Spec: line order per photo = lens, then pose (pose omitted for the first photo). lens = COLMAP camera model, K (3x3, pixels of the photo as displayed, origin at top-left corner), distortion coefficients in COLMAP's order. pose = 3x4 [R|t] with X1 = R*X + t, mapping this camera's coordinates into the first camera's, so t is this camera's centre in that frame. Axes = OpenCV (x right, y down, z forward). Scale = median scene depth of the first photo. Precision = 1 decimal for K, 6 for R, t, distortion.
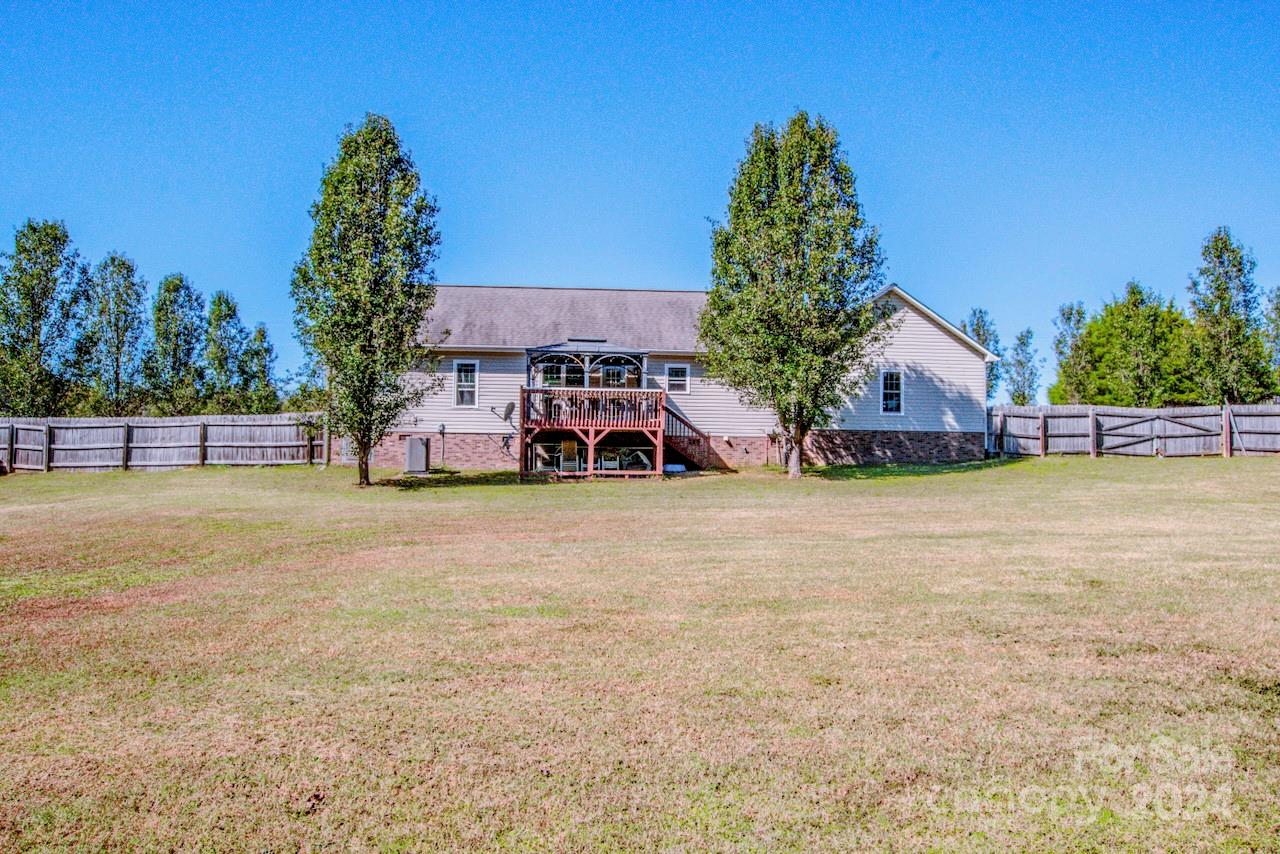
lens RADIAL K [[935.2, 0, 640.0], [0, 935.2, 427.0], [0, 0, 1]] dist [0.000432, 0.003053]
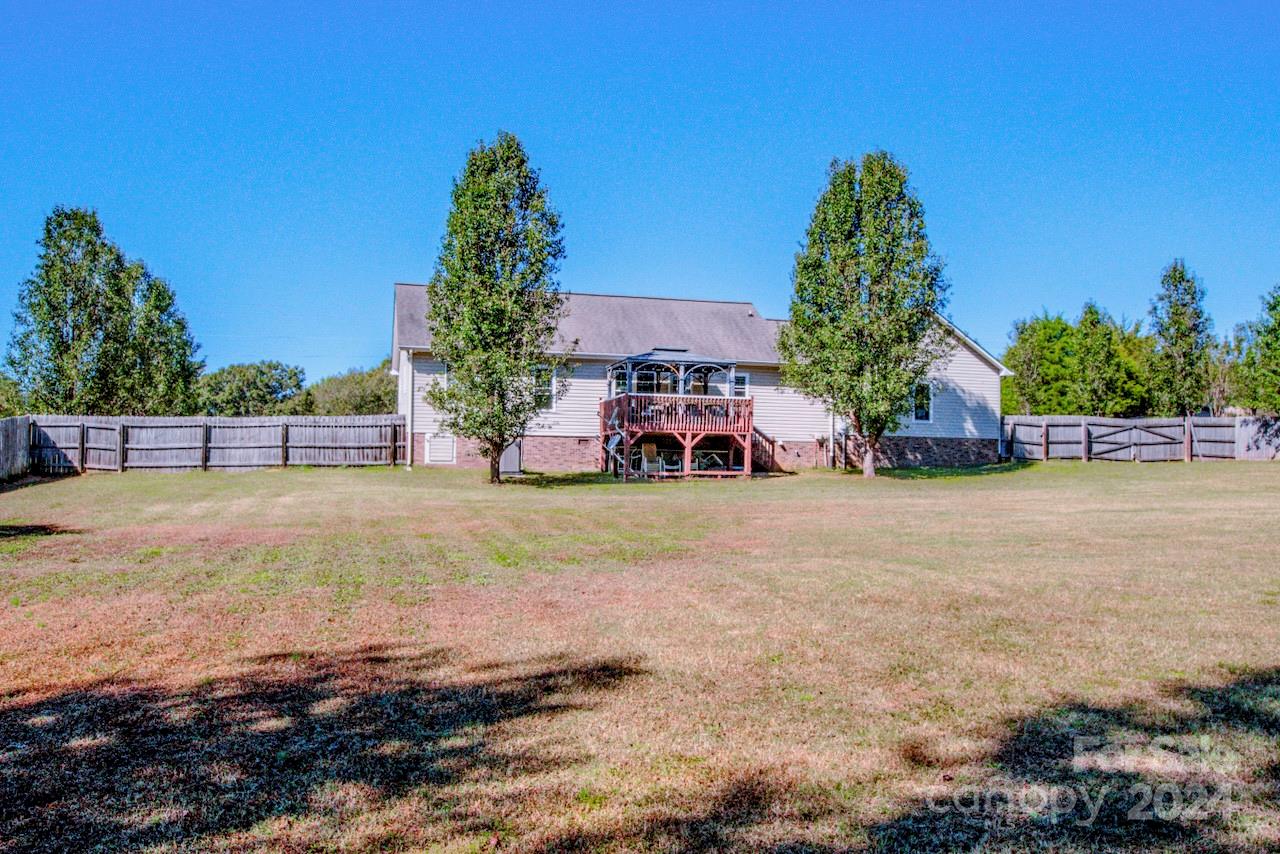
lens RADIAL K [[1073.3, 0, 644.0], [0, 1073.3, 466.0], [0, 0, 1]] dist [0.003483, -0.004842]
pose [[0.983058, 0.002982, 0.183272, -0.289943], [-0.008405, 0.999549, 0.028823, 0.004656], [-0.183103, -0.029875, 0.982640, -0.188932]]
